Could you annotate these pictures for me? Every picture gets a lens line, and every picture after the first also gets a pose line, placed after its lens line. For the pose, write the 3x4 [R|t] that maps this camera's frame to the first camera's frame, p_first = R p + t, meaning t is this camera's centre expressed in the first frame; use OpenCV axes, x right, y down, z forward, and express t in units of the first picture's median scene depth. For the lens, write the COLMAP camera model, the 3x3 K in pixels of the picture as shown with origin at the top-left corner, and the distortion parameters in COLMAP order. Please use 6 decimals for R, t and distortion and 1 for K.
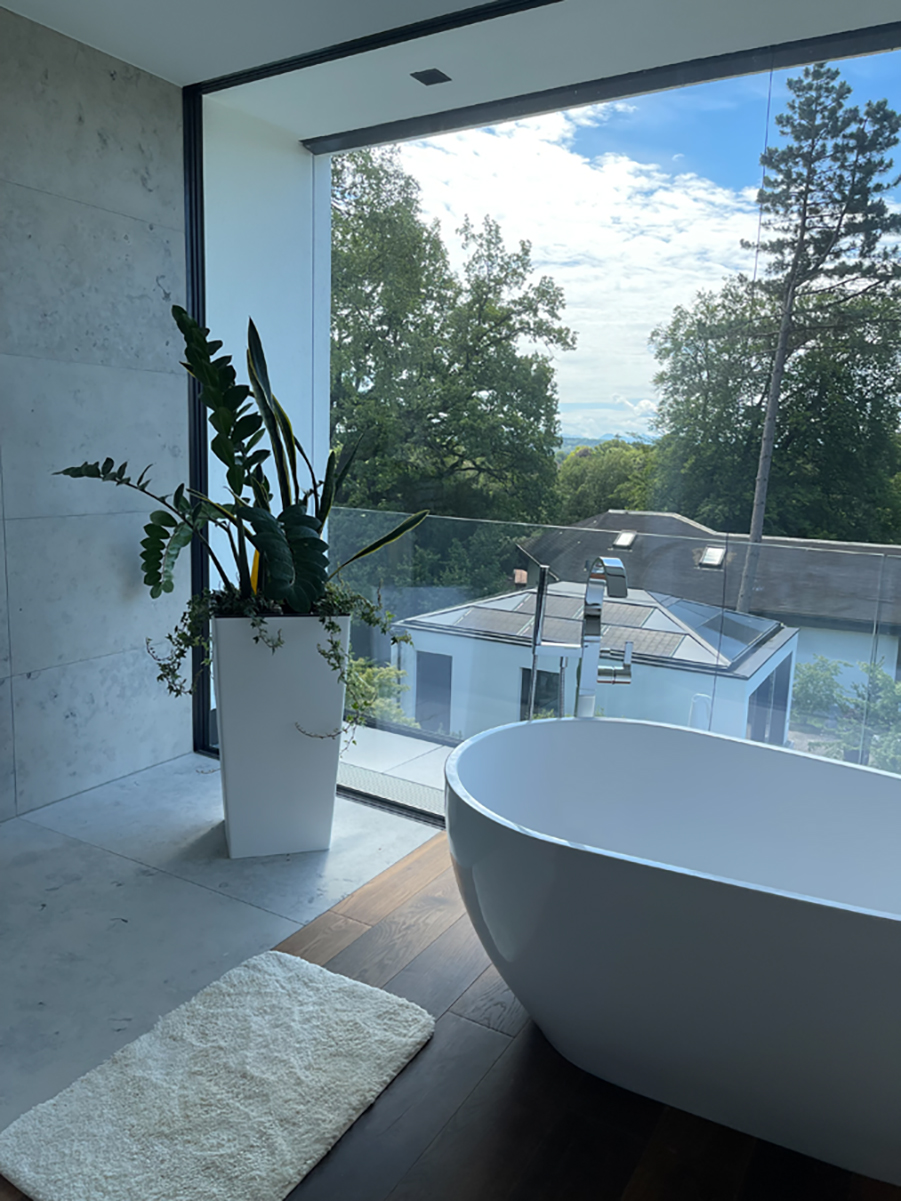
lens RADIAL K [[890.6, 0, 428.1], [0, 890.6, 603.1], [0, 0, 1]] dist [0.075155, -0.101346]
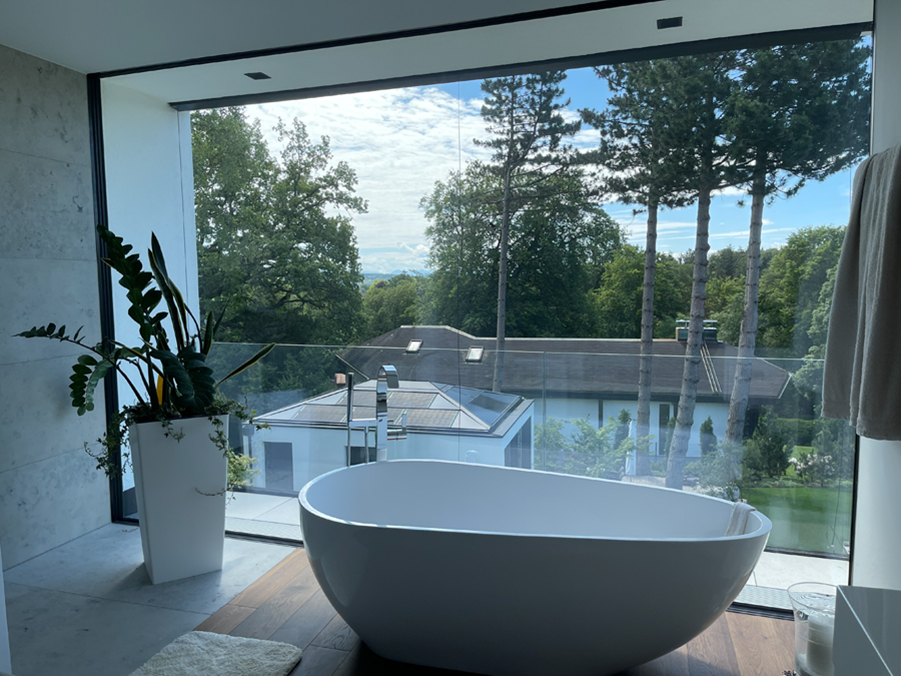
lens RADIAL K [[668.1, 0, 450.5], [0, 668.1, 338.0], [0, 0, 1]] dist [0.075155, -0.101346]
pose [[0.961931, -0.061145, 0.266366, -0.013038], [0.084329, 0.993499, -0.076477, 0.003145], [-0.259958, 0.096028, 0.960833, -0.167419]]
